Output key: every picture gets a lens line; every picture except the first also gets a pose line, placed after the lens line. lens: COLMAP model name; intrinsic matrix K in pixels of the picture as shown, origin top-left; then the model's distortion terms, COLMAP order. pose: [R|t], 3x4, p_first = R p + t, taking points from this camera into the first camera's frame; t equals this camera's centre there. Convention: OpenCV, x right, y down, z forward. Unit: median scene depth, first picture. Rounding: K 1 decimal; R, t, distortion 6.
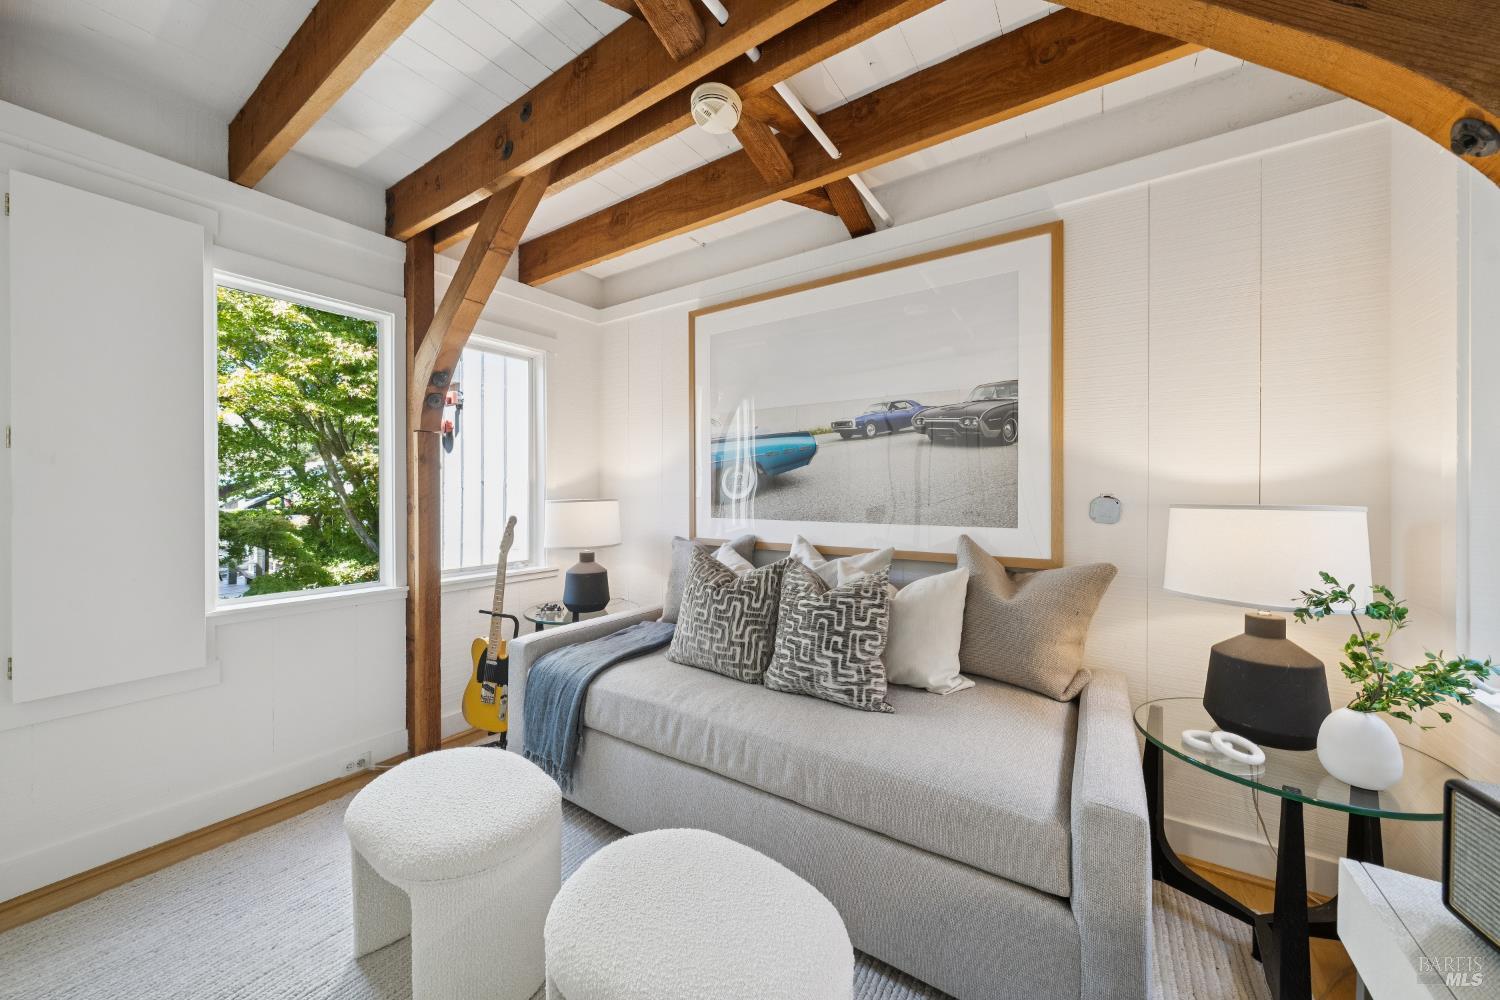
lens RADIAL K [[533.9, 0, 751.1], [0, 533.9, 494.7], [0, 0, 1]] dist [0.002851, 0.000013]
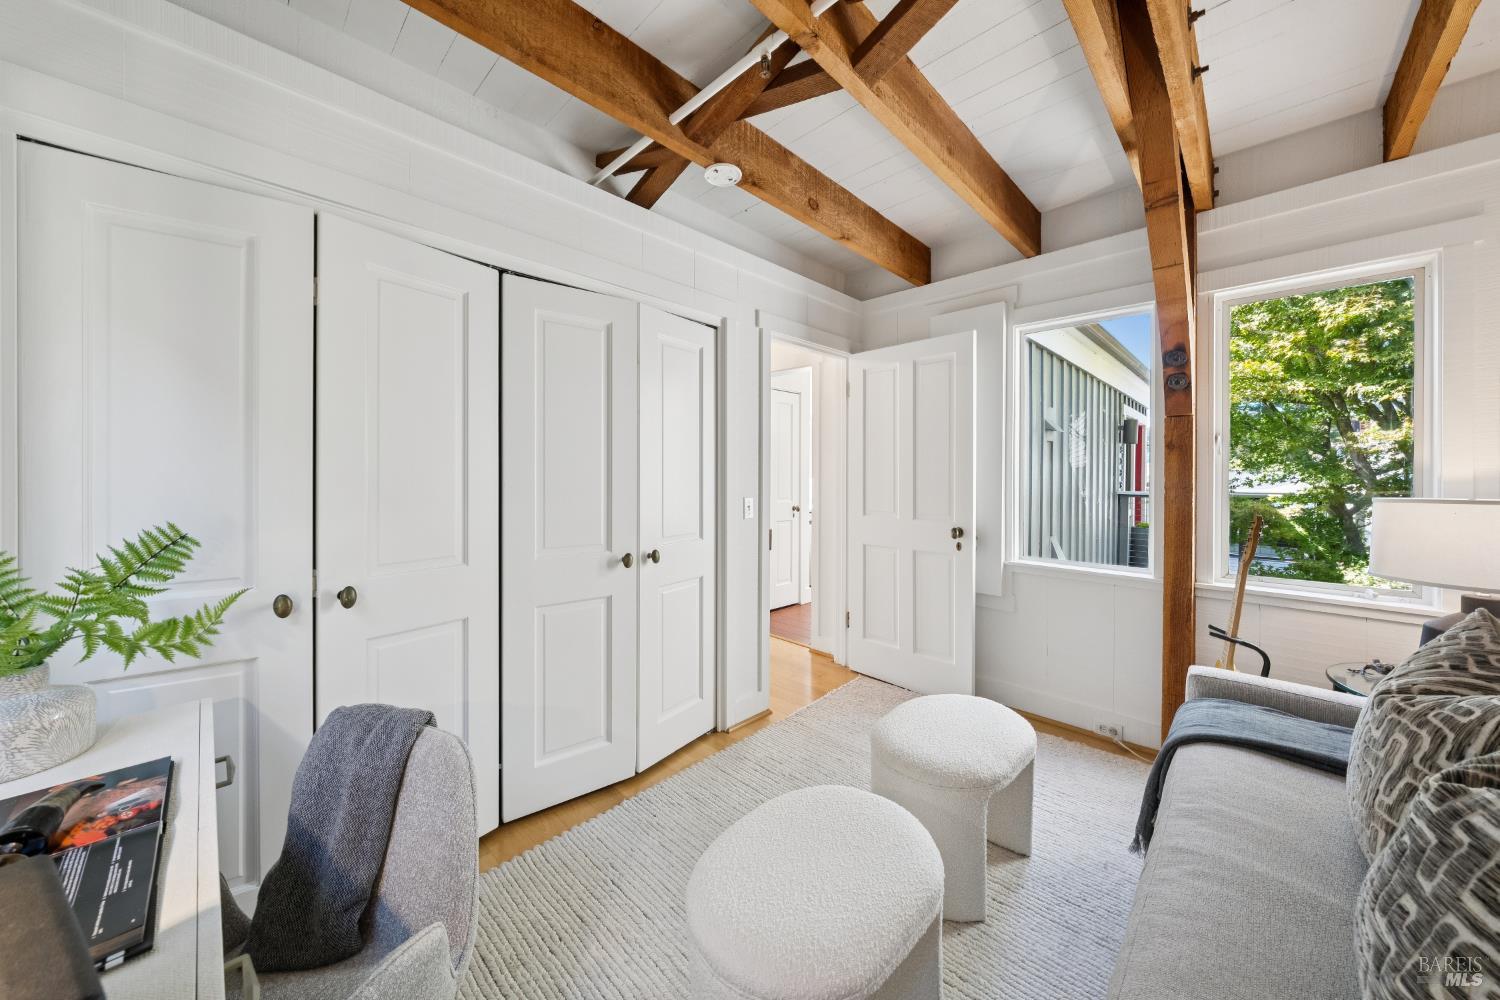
lens RADIAL K [[525.1, 0, 748.8], [0, 525.1, 473.8], [0, 0, 1]] dist [-0.000389, -0.000013]
pose [[-0.180312, 0.001716, -0.983608, 0.451404], [-0.008890, 0.999955, 0.003374, -0.015860], [0.983569, 0.009353, -0.180289, 0.471321]]
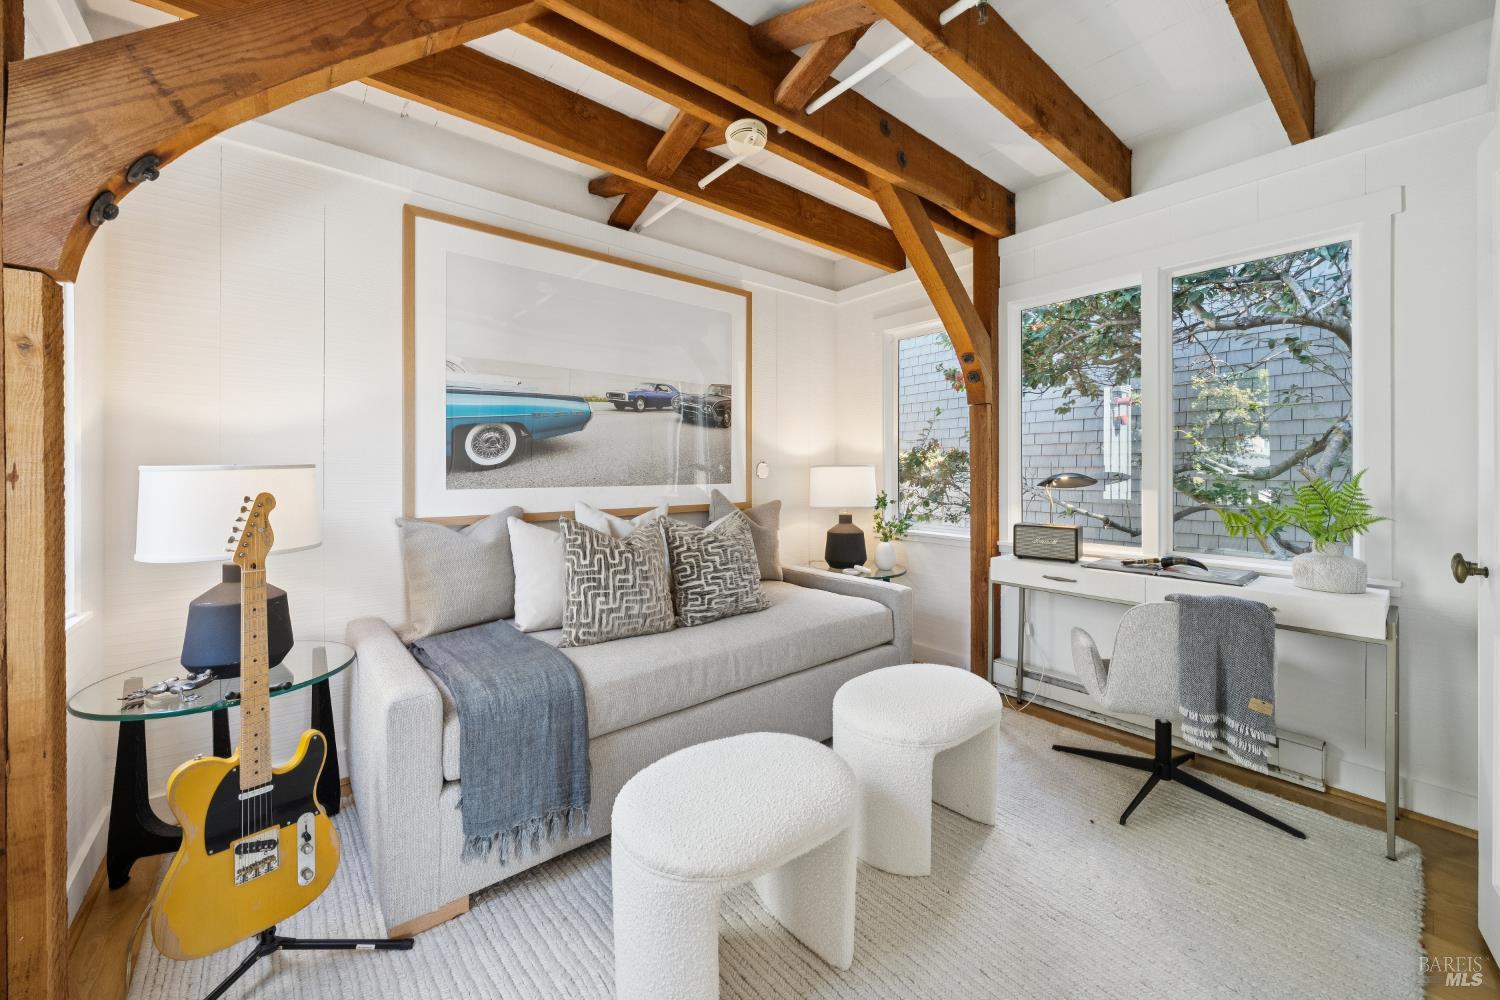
lens RADIAL K [[571.3, 0, 738.0], [0, 571.3, 470.8], [0, 0, 1]] dist [0.000707, -0.000015]
pose [[0.291359, -0.001997, 0.956612, -0.921328], [0.008490, 0.999964, -0.000498, 0.024815], [-0.956576, 0.008266, 0.291365, 0.452448]]
